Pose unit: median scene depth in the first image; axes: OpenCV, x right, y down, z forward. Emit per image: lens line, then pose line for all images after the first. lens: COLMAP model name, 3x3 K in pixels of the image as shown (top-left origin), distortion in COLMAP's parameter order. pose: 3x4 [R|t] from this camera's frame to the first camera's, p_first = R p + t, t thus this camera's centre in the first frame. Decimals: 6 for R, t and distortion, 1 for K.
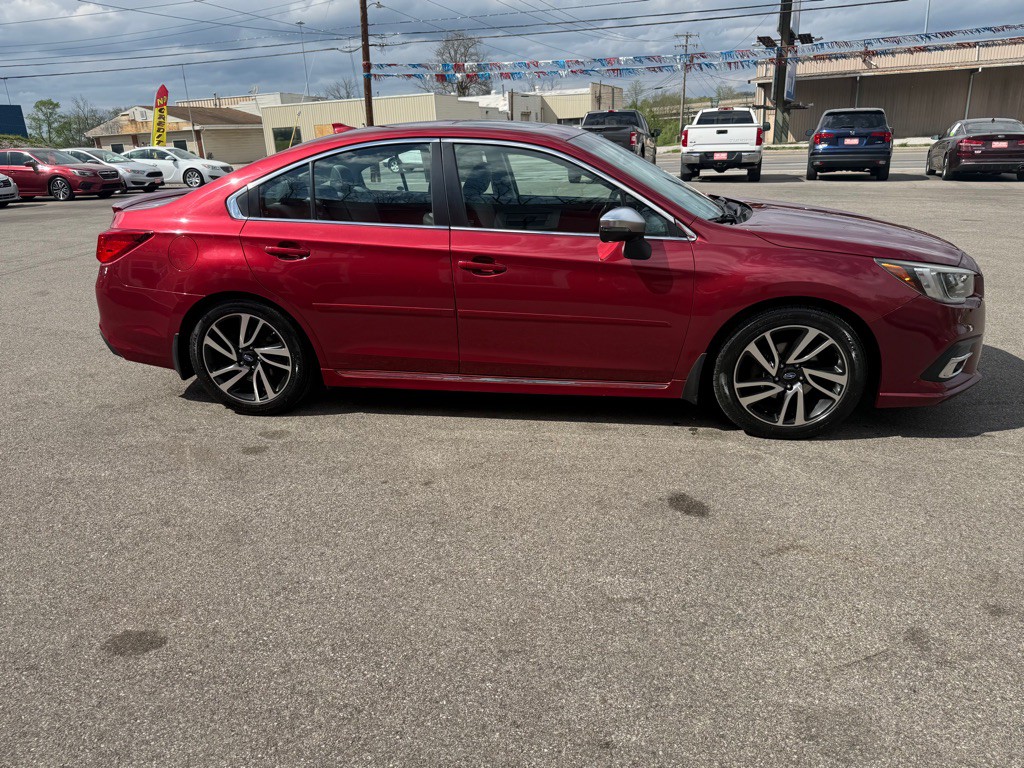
lens RADIAL K [[756.7, 0, 512.0], [0, 756.7, 384.0], [0, 0, 1]] dist [0.022931, -0.028791]
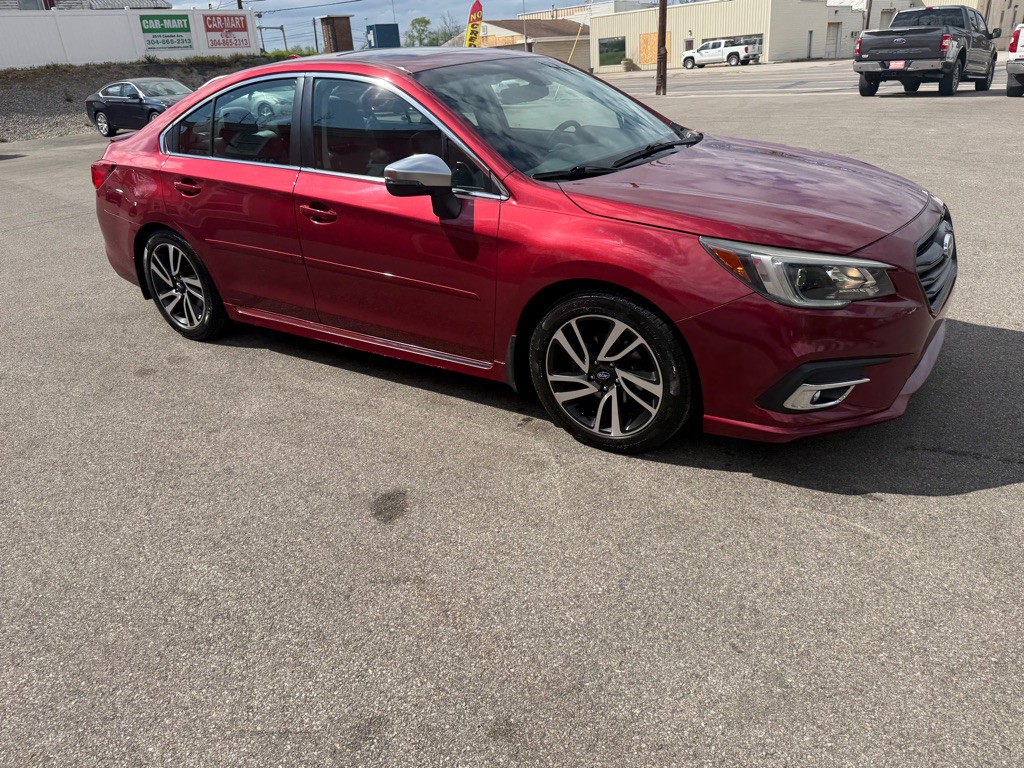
lens RADIAL K [[756.7, 0, 512.0], [0, 756.7, 384.0], [0, 0, 1]] dist [0.022931, -0.028791]
pose [[0.907161, 0.148736, -0.393619, 0.525324], [-0.106192, 0.986089, 0.127876, -0.083524], [0.407163, -0.074205, 0.910336, 0.197555]]
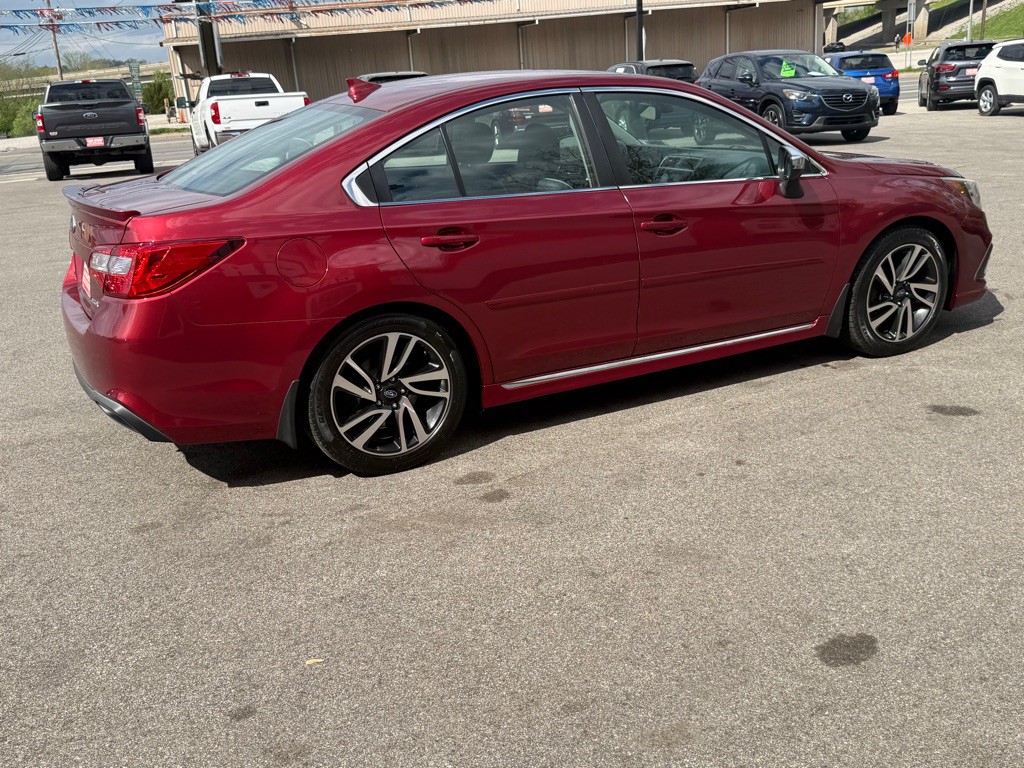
lens RADIAL K [[1003.3, 0, 512.0], [0, 1003.3, 384.0], [0, 0, 1]] dist [0.098639, -0.180955]
pose [[0.790483, -0.198218, 0.579522, -0.812005], [0.231304, 0.972729, 0.017205, -0.032960], [-0.567129, 0.120445, 0.814775, 0.141317]]
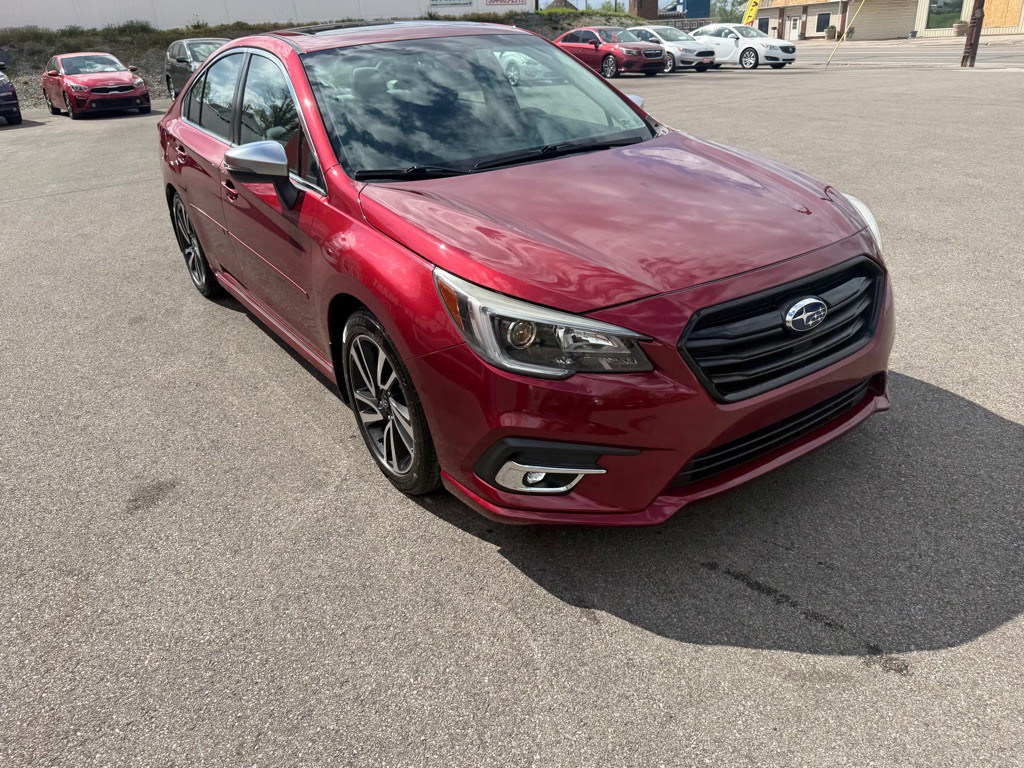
lens RADIAL K [[767.3, 0, 512.0], [0, 767.3, 384.0], [0, 0, 1]] dist [0.043081, -0.061025]
pose [[0.688294, 0.305920, -0.657772, 0.818614], [-0.210814, 0.951951, 0.222142, -0.192131], [0.694125, -0.014231, 0.719714, 0.488154]]
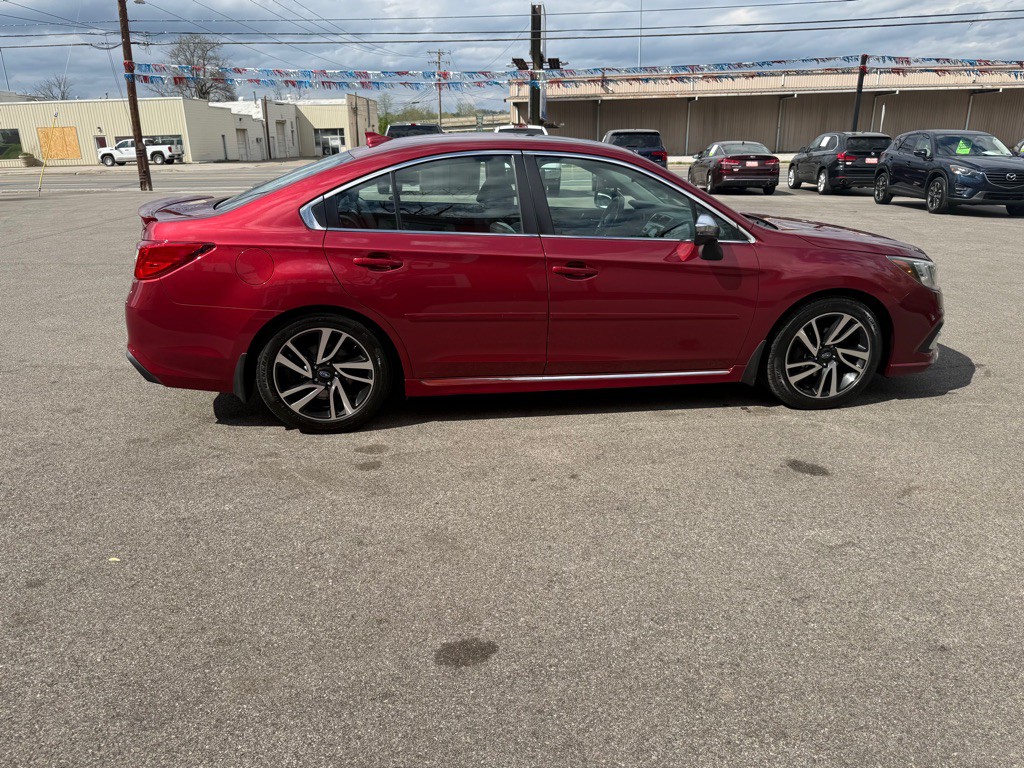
lens RADIAL K [[756.7, 0, 512.0], [0, 756.7, 384.0], [0, 0, 1]] dist [0.022931, -0.028791]
pose [[0.948111, -0.072960, 0.309454, -0.418820], [0.077520, 0.996988, -0.002446, -0.001143], [-0.308343, 0.026308, 0.950911, 0.015944]]
